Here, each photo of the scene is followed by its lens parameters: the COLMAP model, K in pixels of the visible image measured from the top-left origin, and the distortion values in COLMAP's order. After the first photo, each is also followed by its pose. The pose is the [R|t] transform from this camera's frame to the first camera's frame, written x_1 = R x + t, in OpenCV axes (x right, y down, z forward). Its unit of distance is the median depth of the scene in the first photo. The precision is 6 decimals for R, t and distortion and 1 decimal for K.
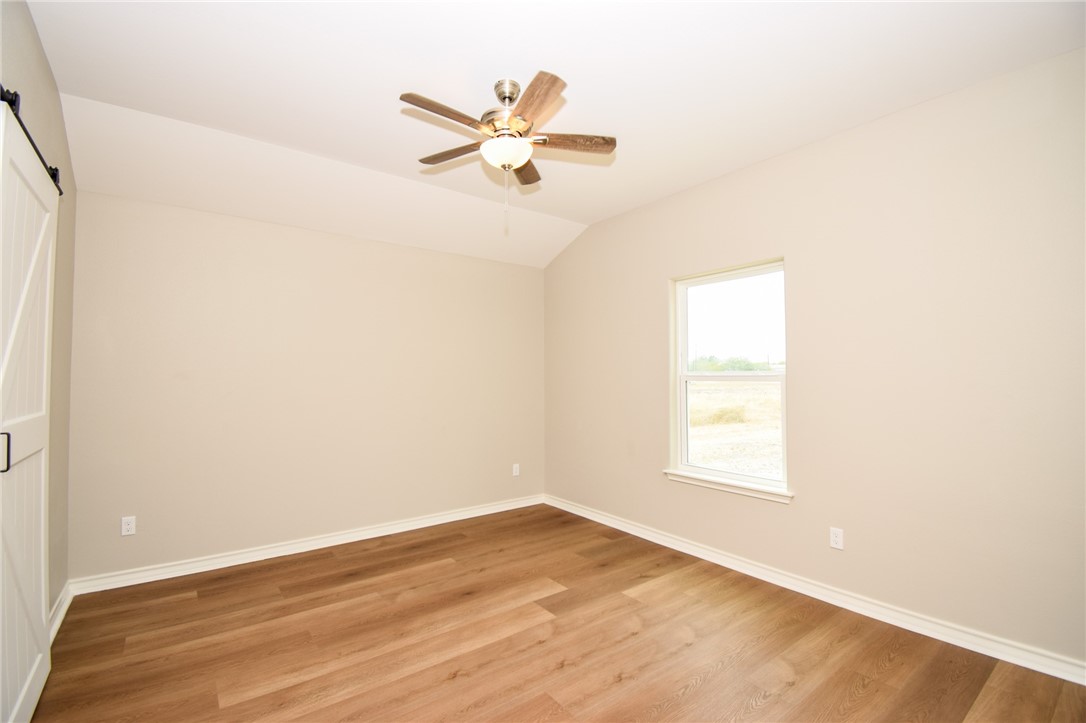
lens RADIAL K [[491.1, 0, 548.9], [0, 491.1, 364.8], [0, 0, 1]] dist [0.000508, 0.000022]
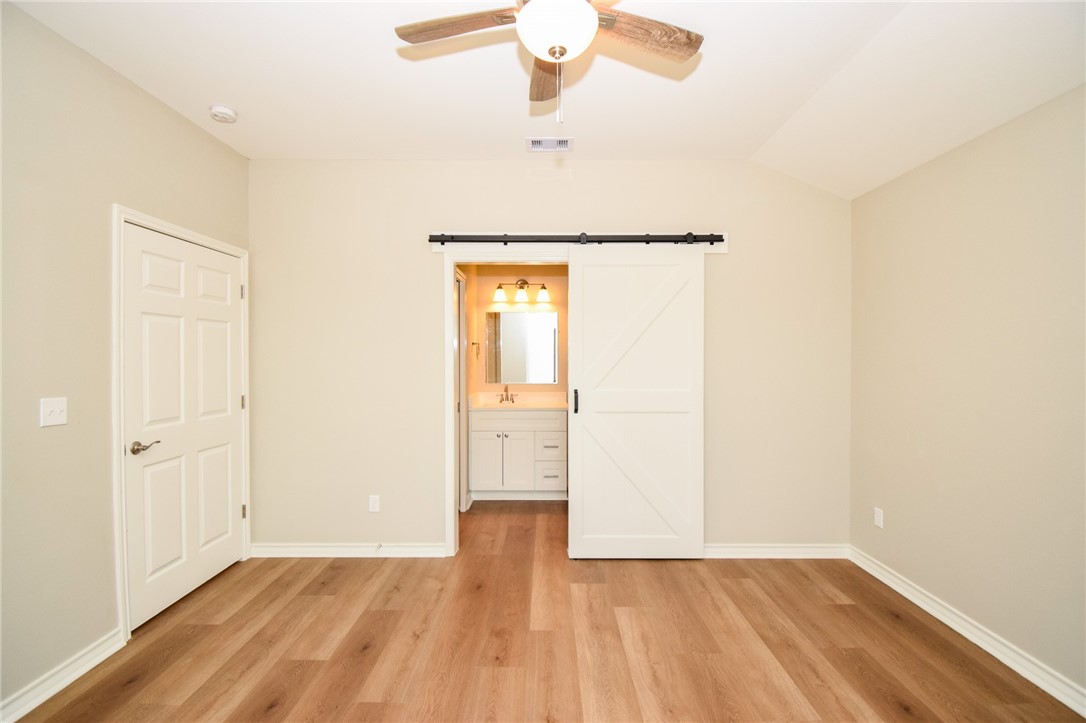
lens RADIAL K [[491.1, 0, 548.9], [0, 491.1, 364.8], [0, 0, 1]] dist [0.000508, 0.000022]
pose [[-0.616417, 0.009422, -0.787363, 0.426848], [0.018054, 0.999835, -0.002169, 0.008570], [0.787213, -0.015552, -0.616485, 1.370173]]
